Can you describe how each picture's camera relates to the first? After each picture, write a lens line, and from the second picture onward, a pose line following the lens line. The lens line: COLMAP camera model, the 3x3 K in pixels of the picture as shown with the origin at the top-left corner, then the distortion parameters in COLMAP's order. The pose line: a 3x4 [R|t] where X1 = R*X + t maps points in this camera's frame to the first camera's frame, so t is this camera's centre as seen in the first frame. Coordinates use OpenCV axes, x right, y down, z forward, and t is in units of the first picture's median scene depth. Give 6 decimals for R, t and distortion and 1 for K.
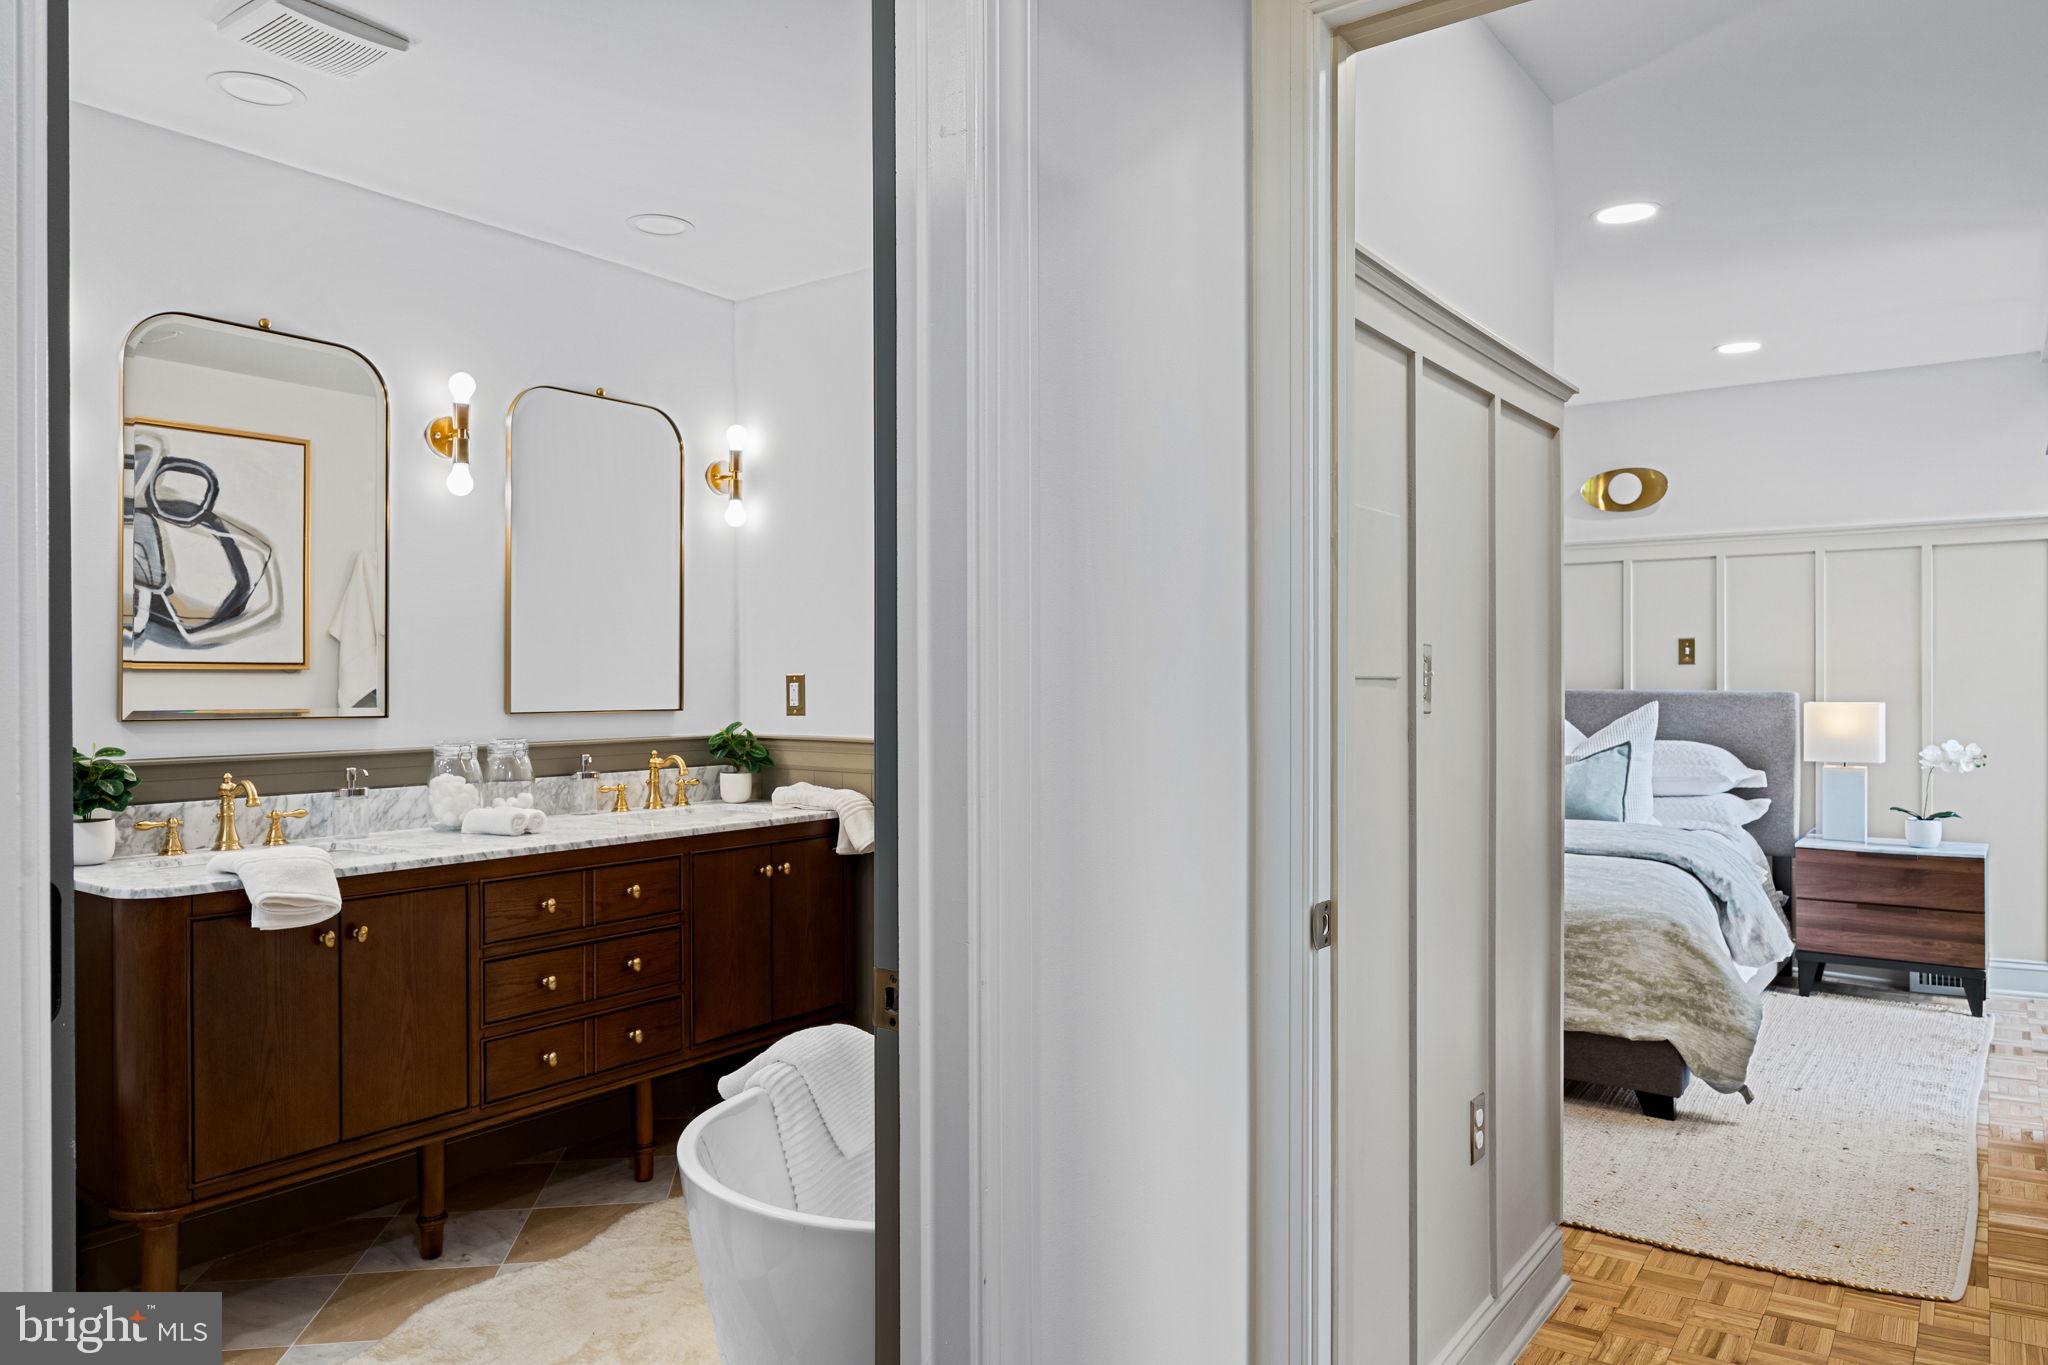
lens RADIAL K [[1347.9, 0, 1024.0], [0, 1347.9, 682.5], [0, 0, 1]] dist [0.004418, 0.001370]
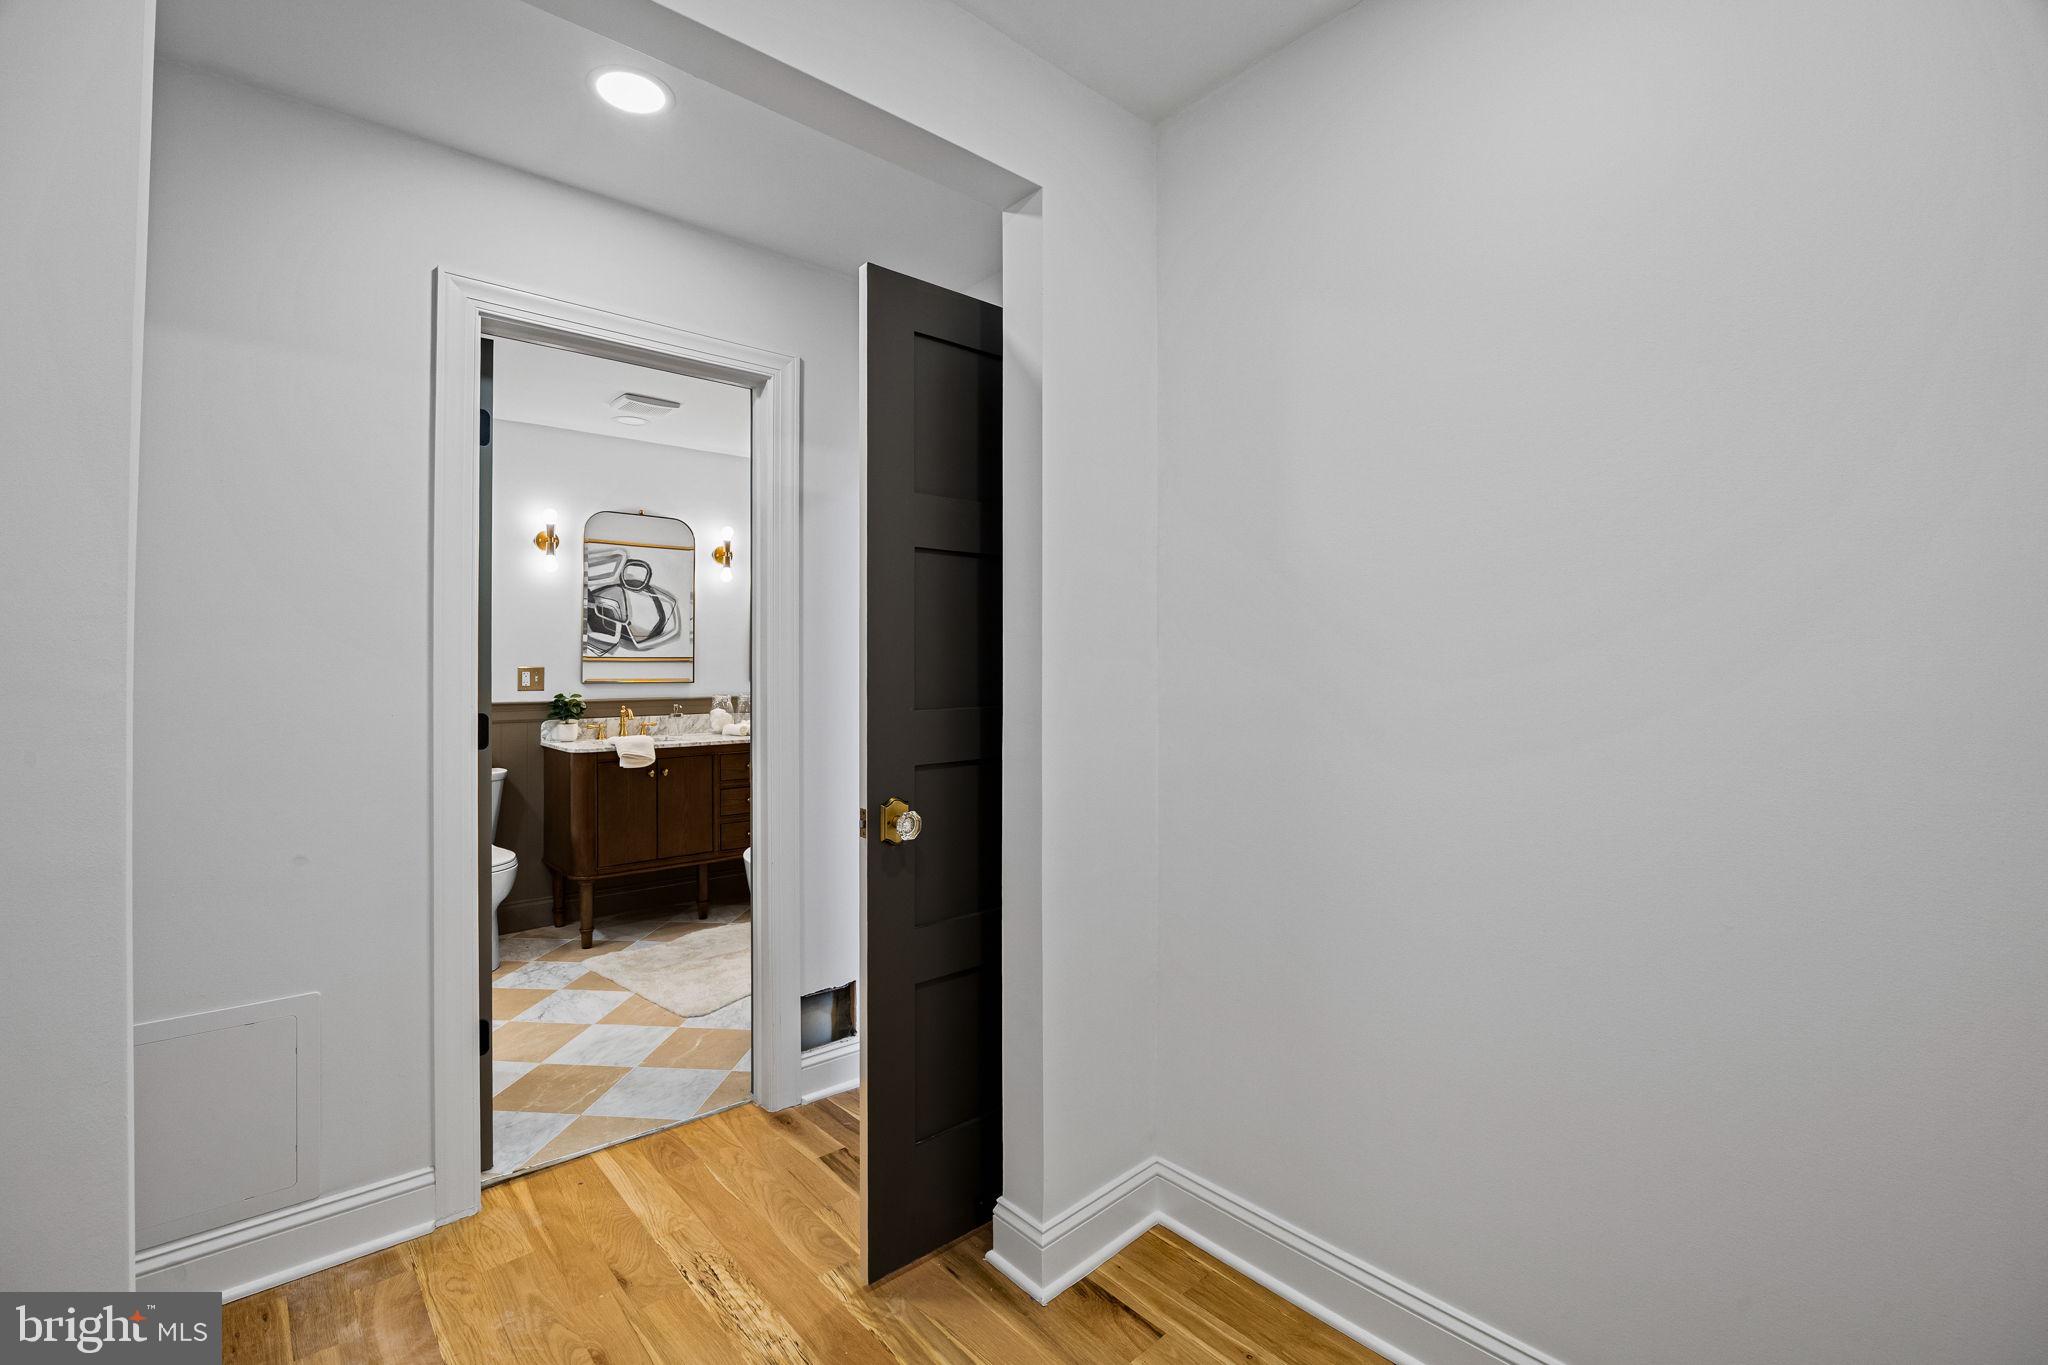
lens RADIAL K [[927.4, 0, 1017.3], [0, 927.4, 654.7], [0, 0, 1]] dist [0.000237, -0.000008]
pose [[0.973738, -0.004129, -0.227634, 0.356829], [0.001494, 0.999930, -0.011748, -0.001644], [0.227666, 0.011099, 0.973676, -0.334184]]
